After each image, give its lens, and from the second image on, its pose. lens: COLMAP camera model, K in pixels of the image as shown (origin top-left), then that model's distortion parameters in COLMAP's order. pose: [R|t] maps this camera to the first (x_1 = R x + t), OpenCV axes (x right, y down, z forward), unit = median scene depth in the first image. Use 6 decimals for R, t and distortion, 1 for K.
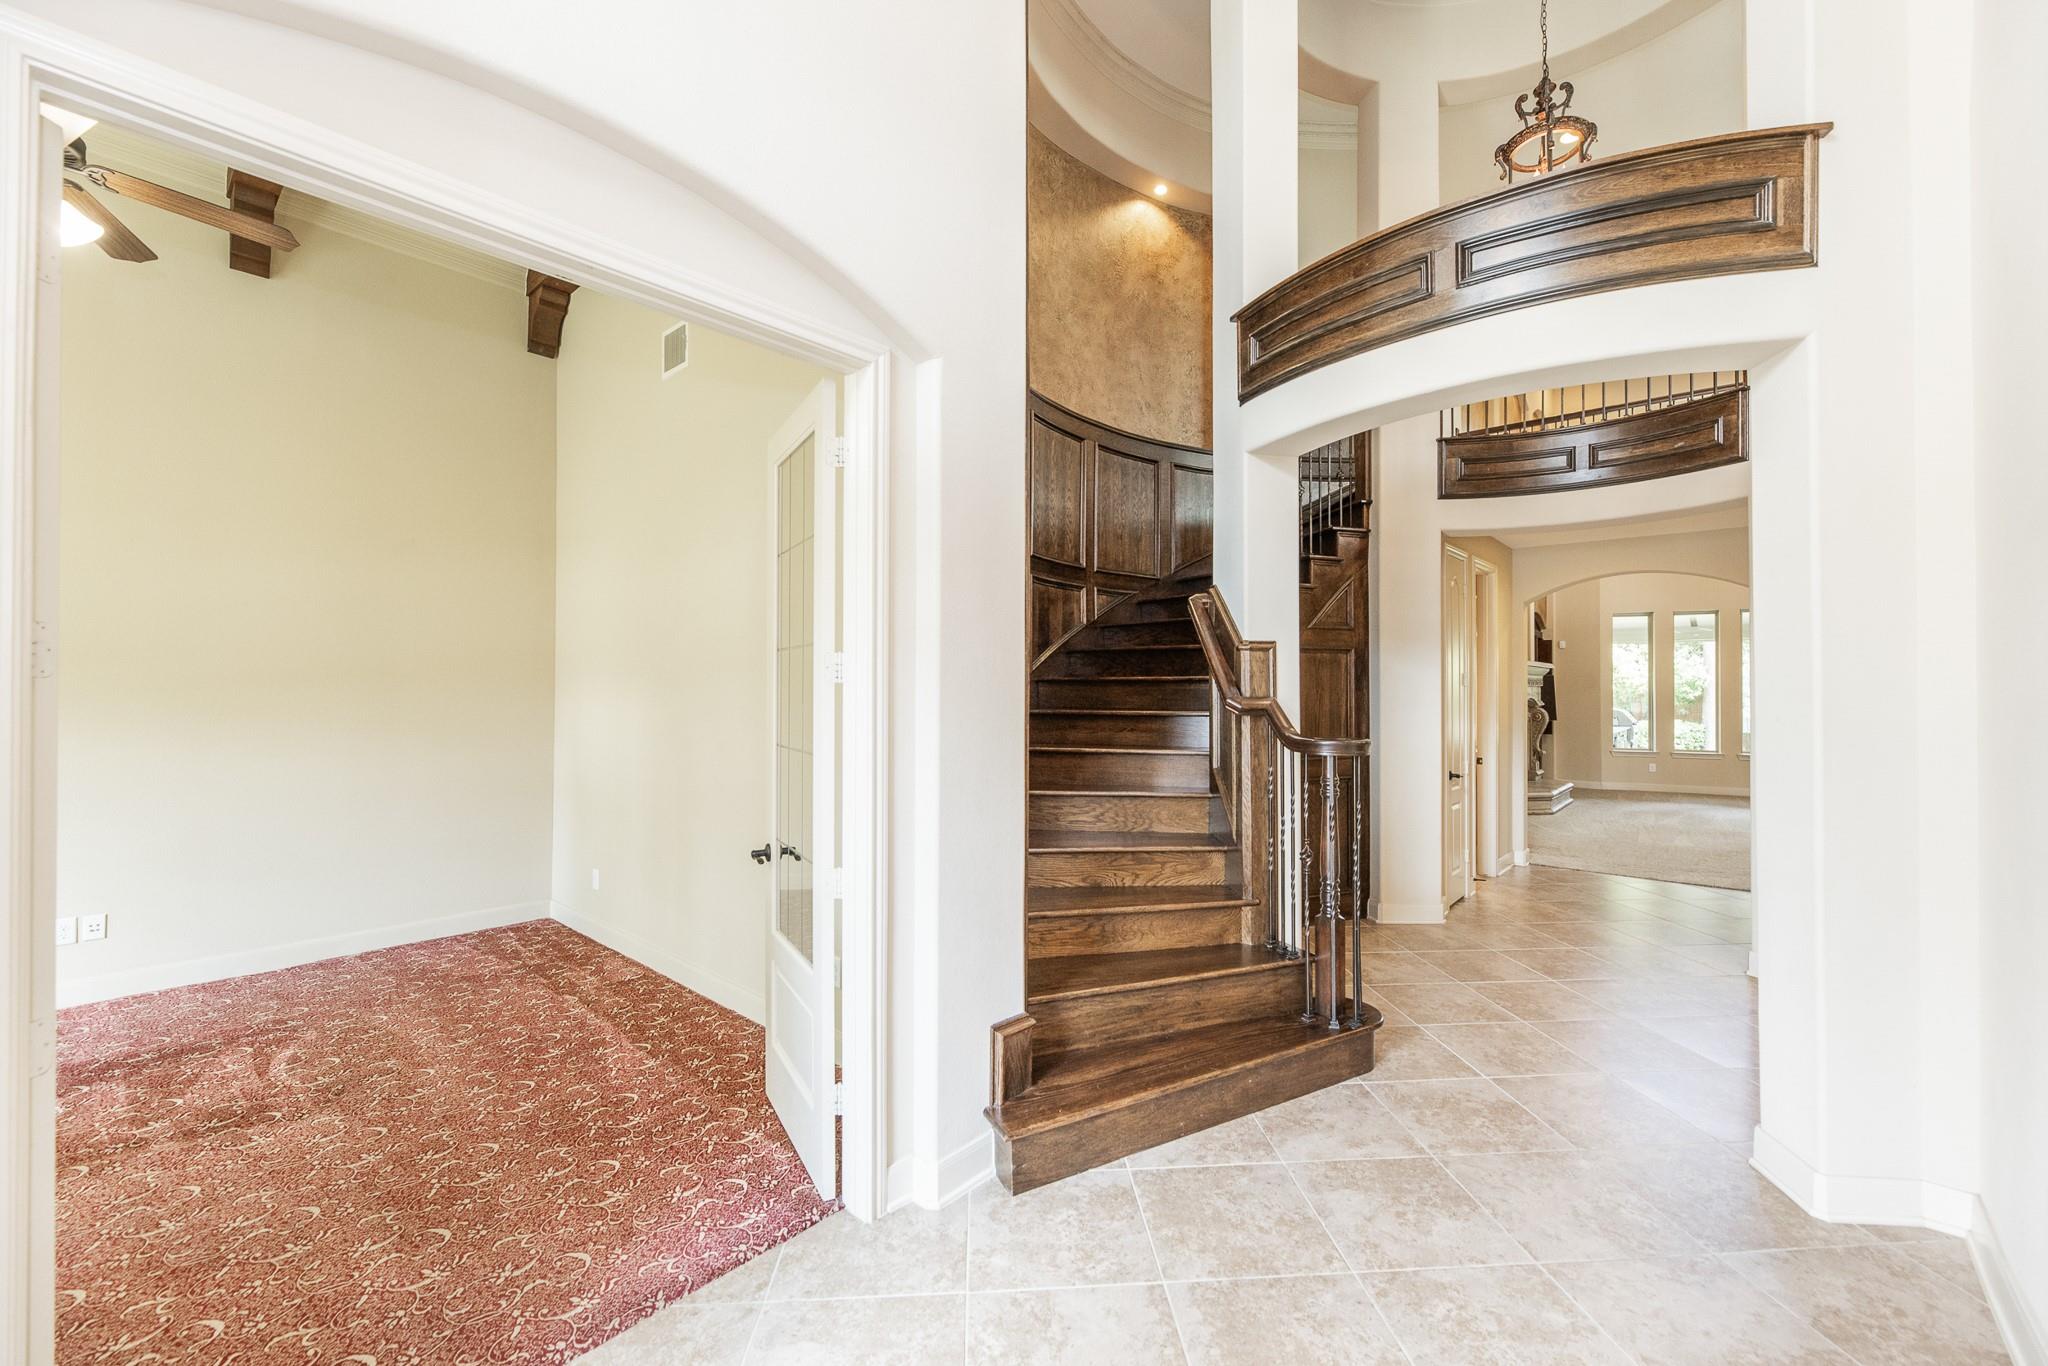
lens RADIAL K [[823.6, 0, 1034.7], [0, 823.6, 683.9], [0, 0, 1]] dist [-0.003588, 0.000373]
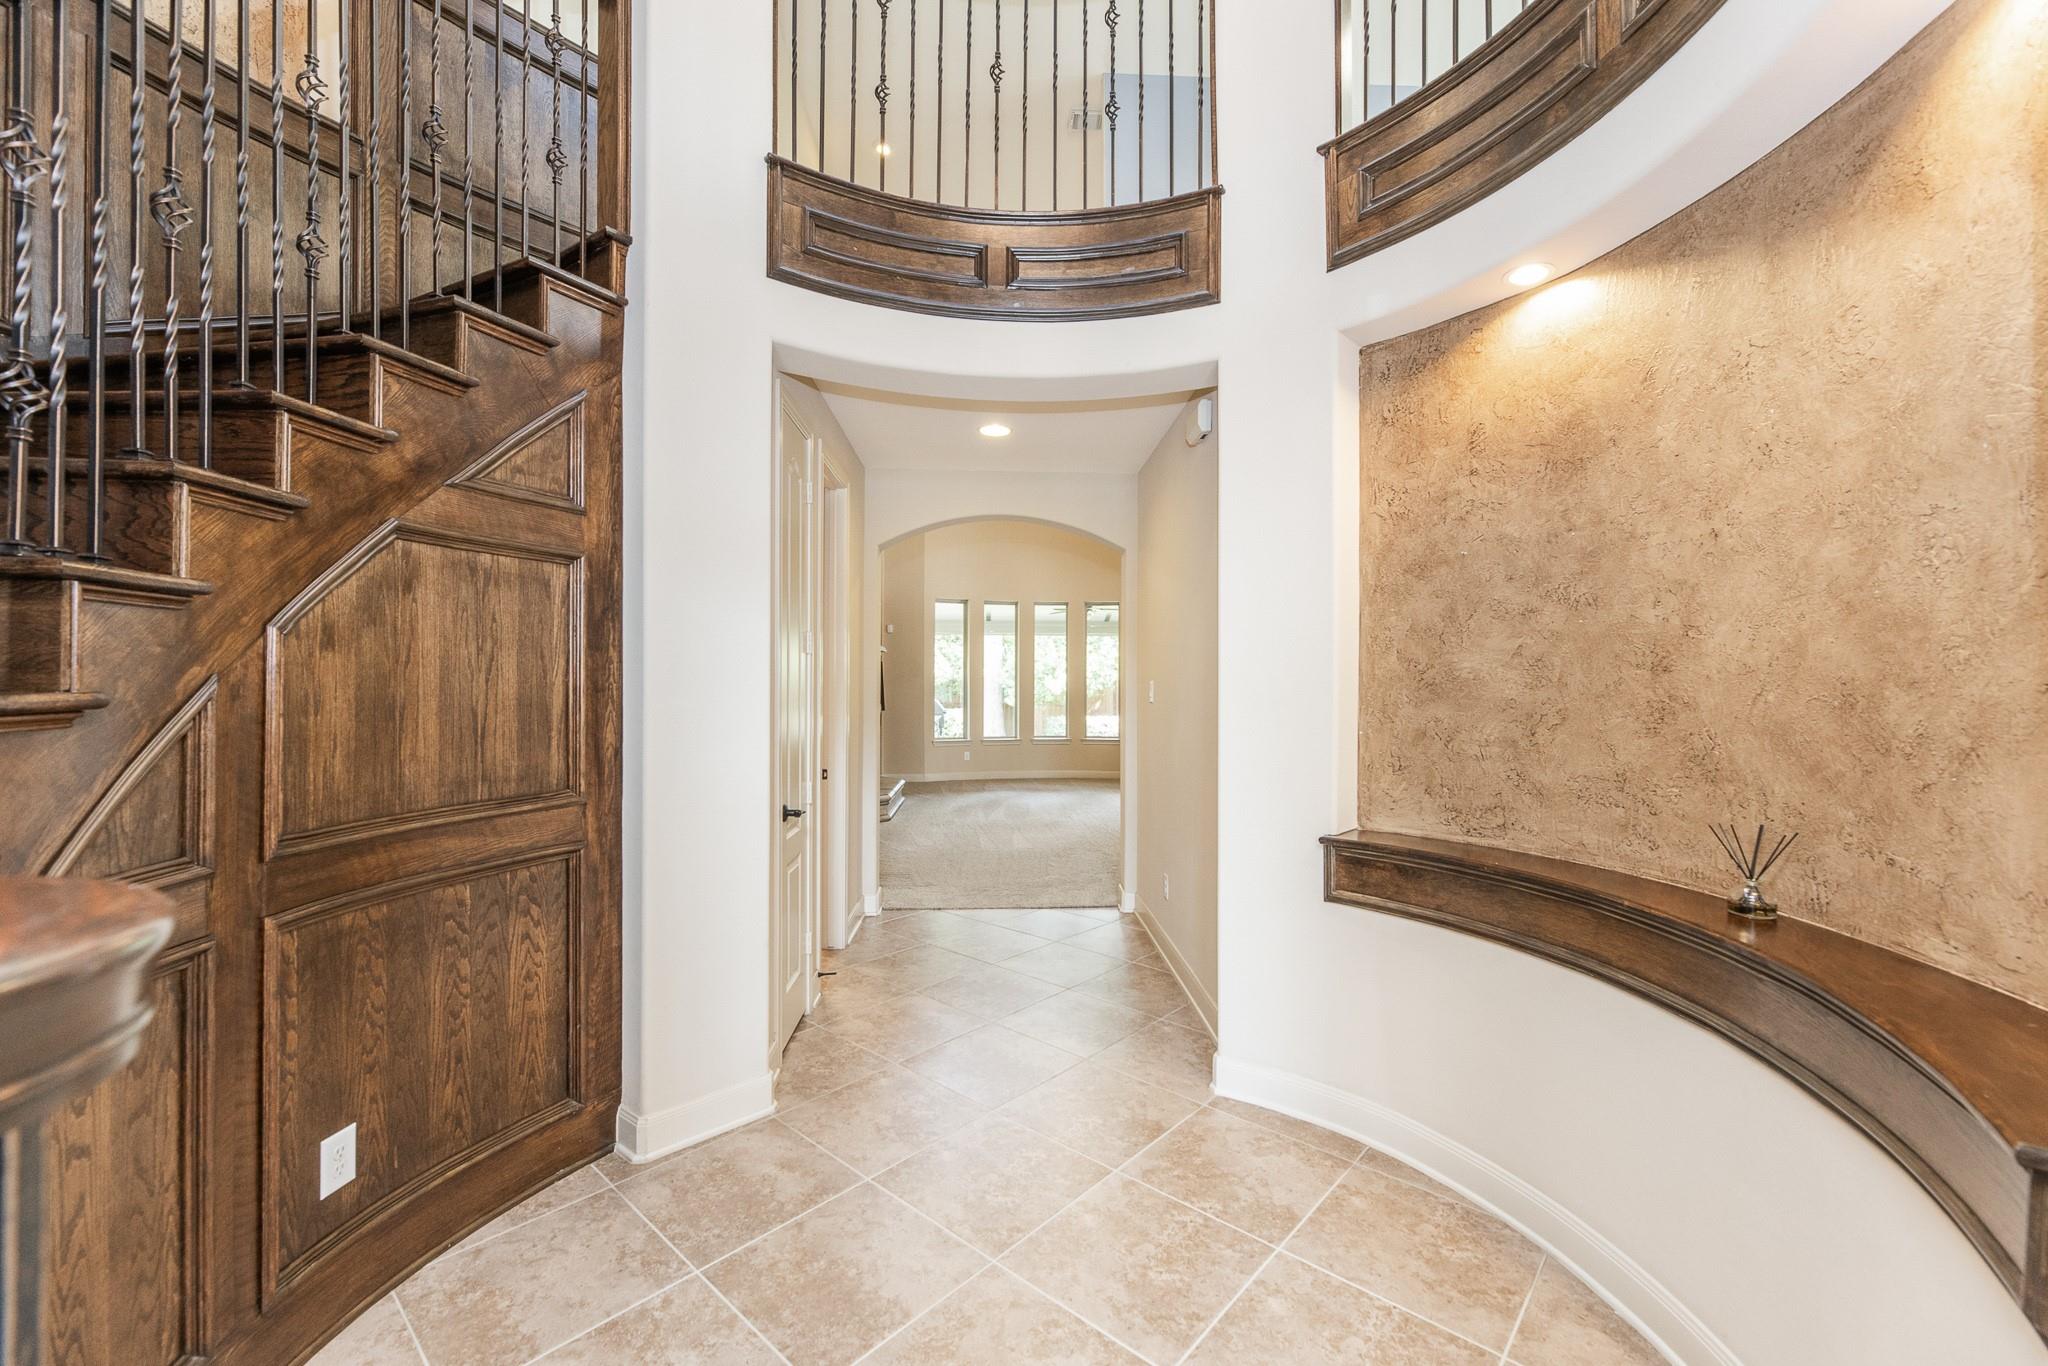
lens RADIAL K [[823.6, 0, 1031.1], [0, 823.6, 679.5], [0, 0, 1]] dist [-0.003588, 0.000373]
pose [[0.719658, 0.005816, 0.694305, 0.227644], [-0.005983, 0.999980, -0.002175, 0.020506], [-0.694303, -0.002589, 0.719678, 0.462745]]
